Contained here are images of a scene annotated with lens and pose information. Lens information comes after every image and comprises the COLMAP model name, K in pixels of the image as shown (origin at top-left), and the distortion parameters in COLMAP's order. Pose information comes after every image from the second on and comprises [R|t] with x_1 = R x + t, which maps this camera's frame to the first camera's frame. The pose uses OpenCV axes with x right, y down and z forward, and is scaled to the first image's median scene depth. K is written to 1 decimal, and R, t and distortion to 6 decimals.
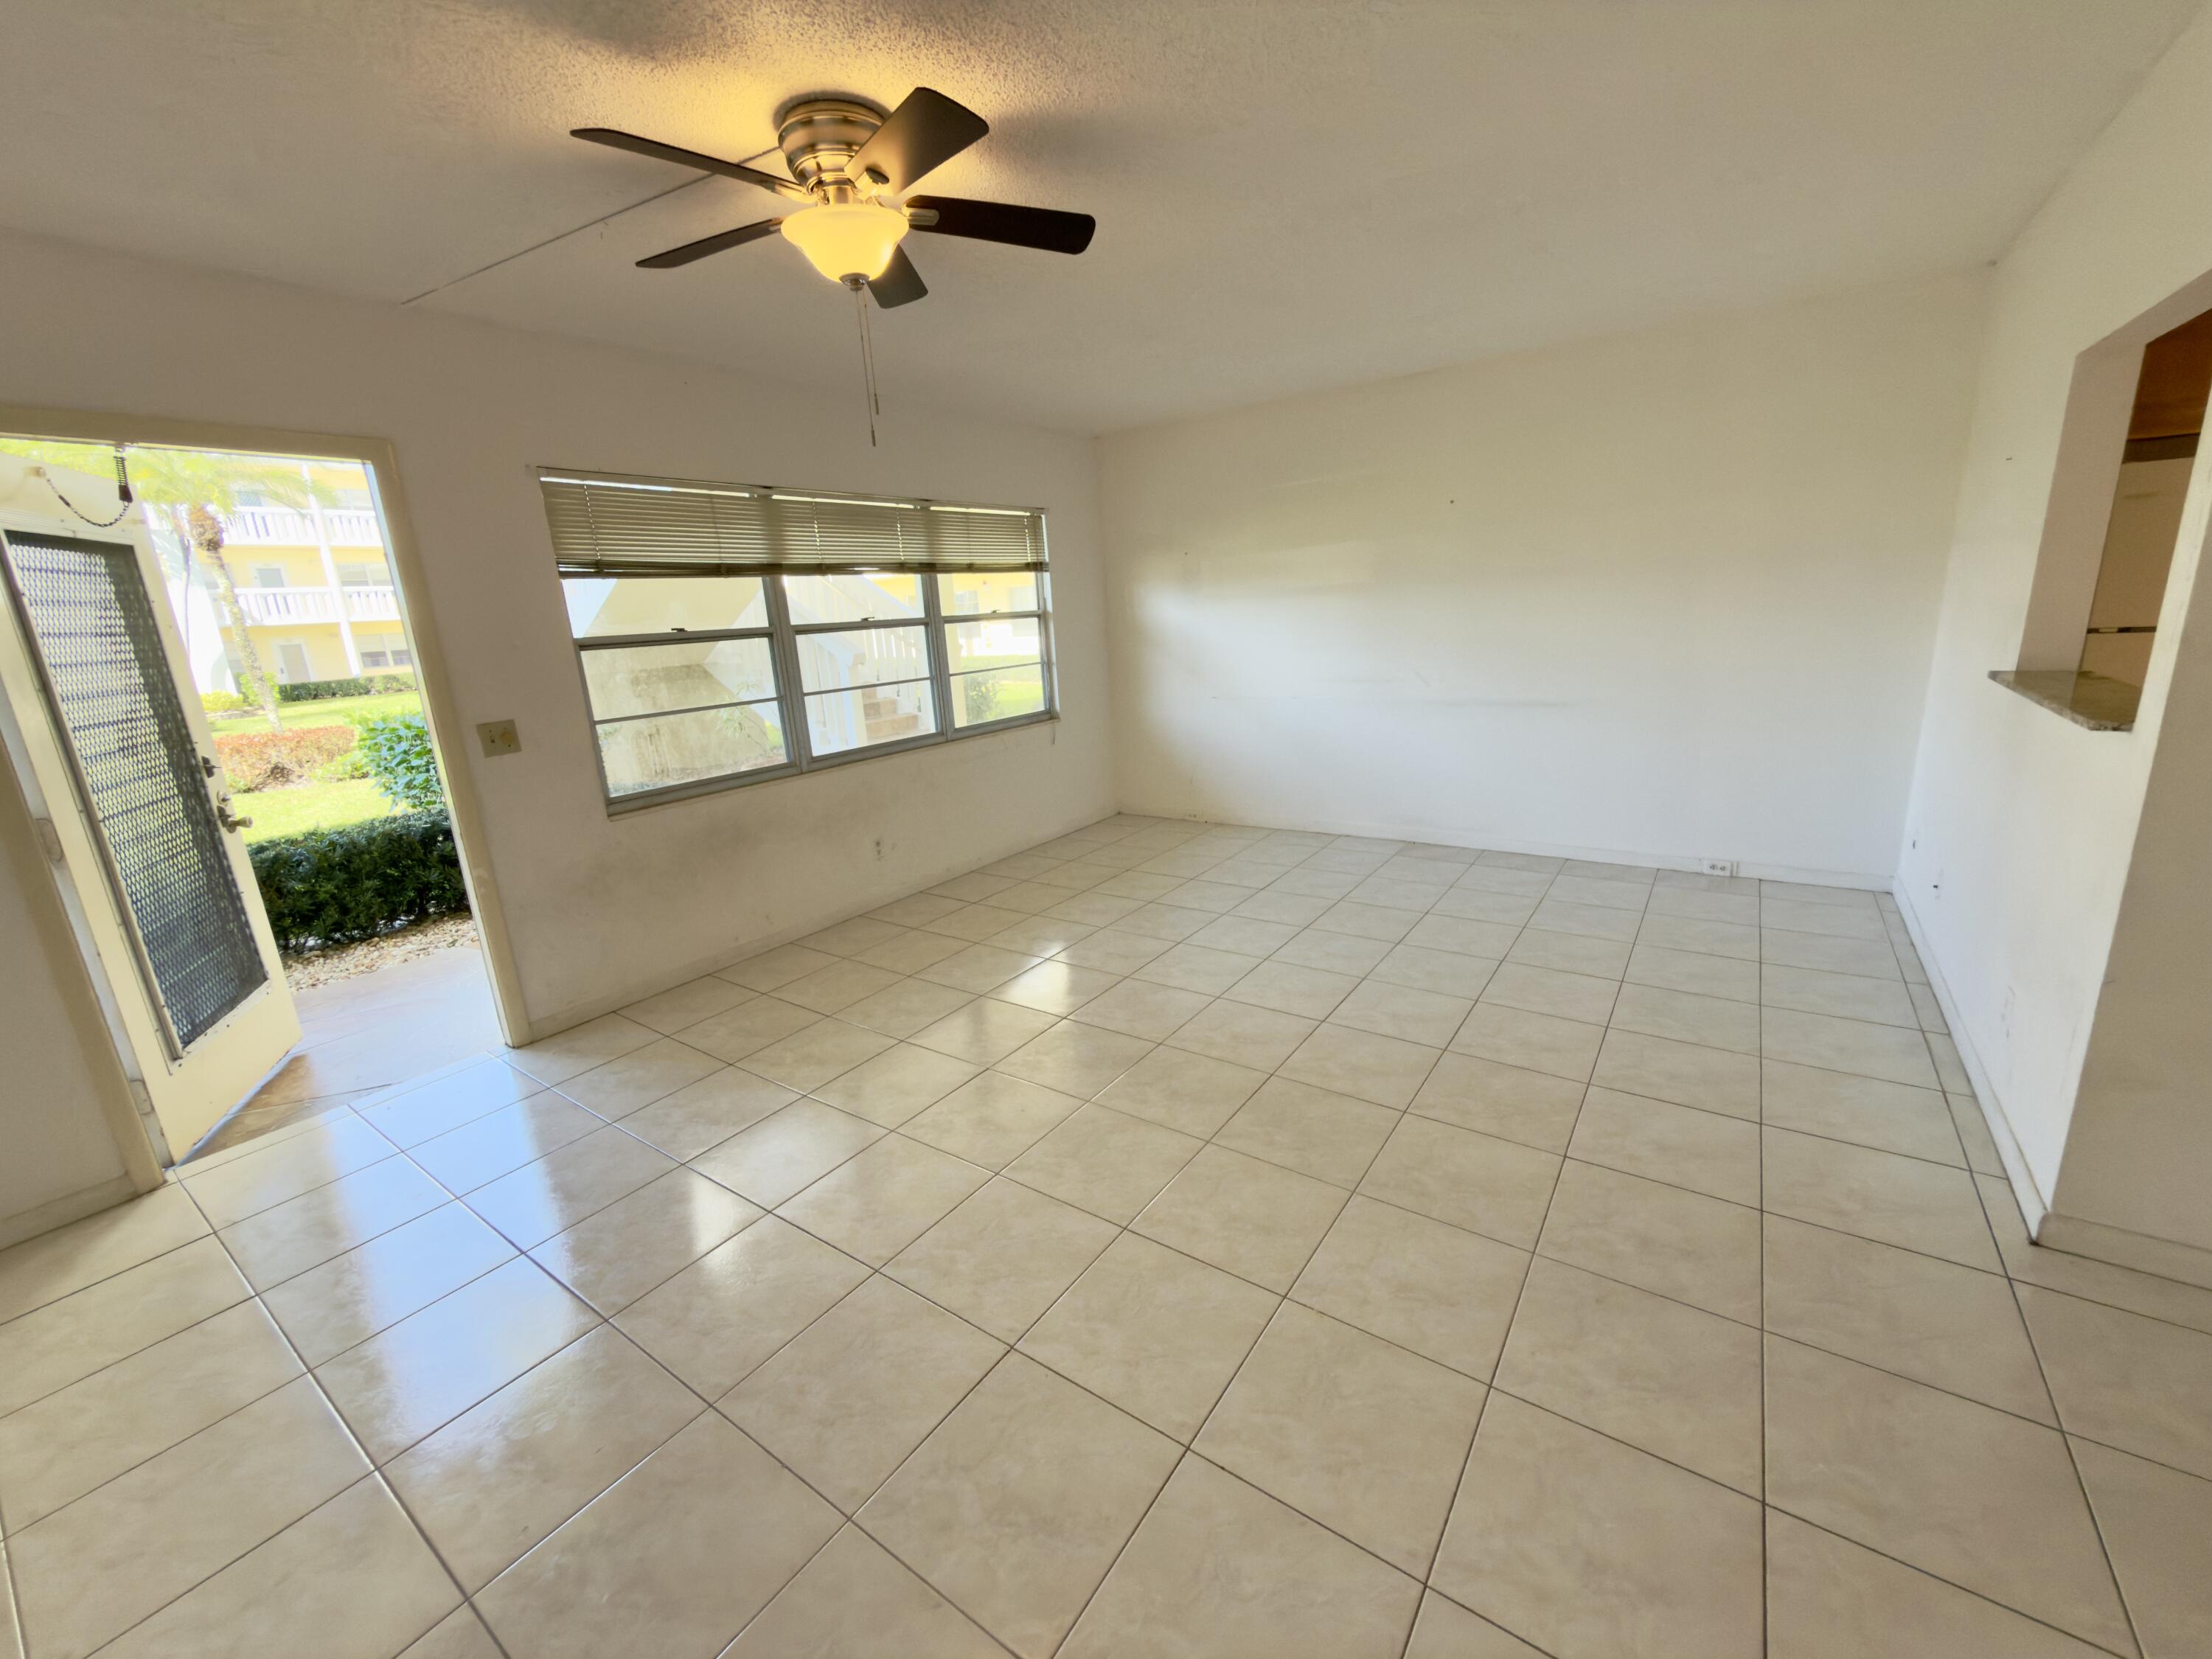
lens RADIAL K [[887.4, 0, 1107.8], [0, 887.4, 825.8], [0, 0, 1]] dist [0.000308, 0.000158]
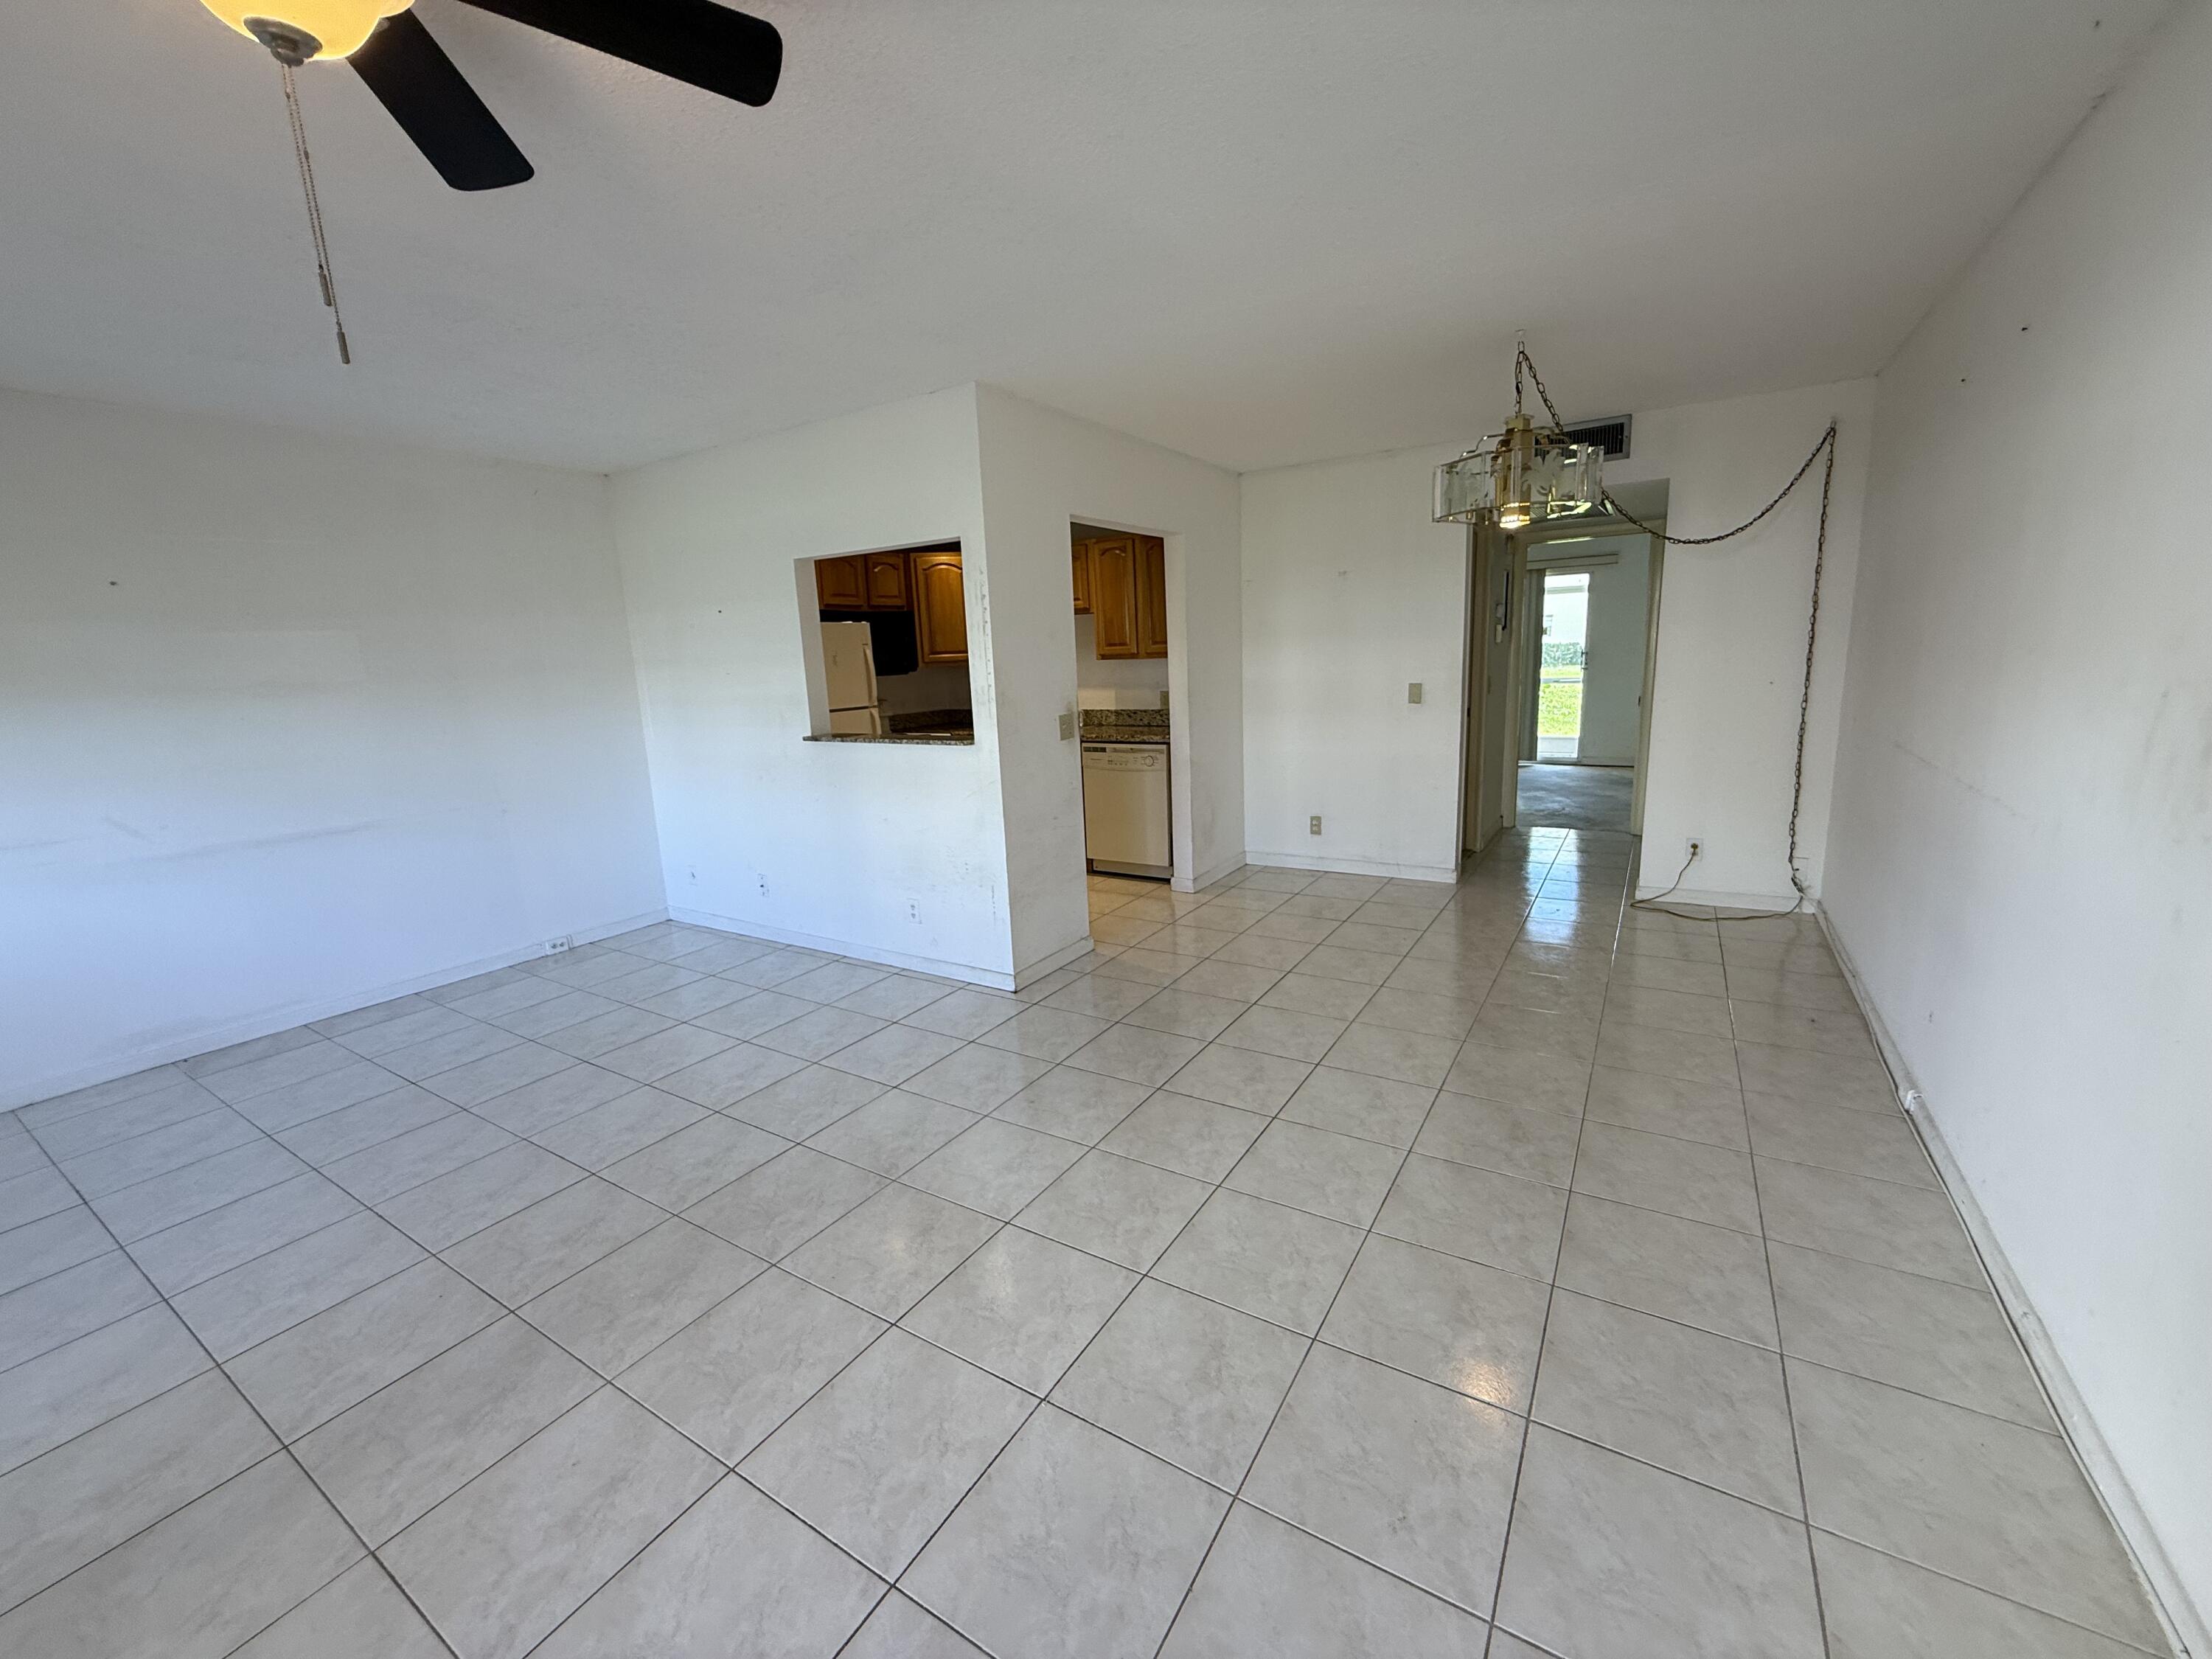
lens RADIAL K [[887.4, 0, 1097.2], [0, 887.4, 824.8], [0, 0, 1]] dist [0.000308, 0.000158]
pose [[-0.045328, -0.131597, 0.990266, -0.454096], [0.287353, 0.947672, 0.139090, -0.060517], [-0.956752, 0.290861, -0.005141, 0.347879]]
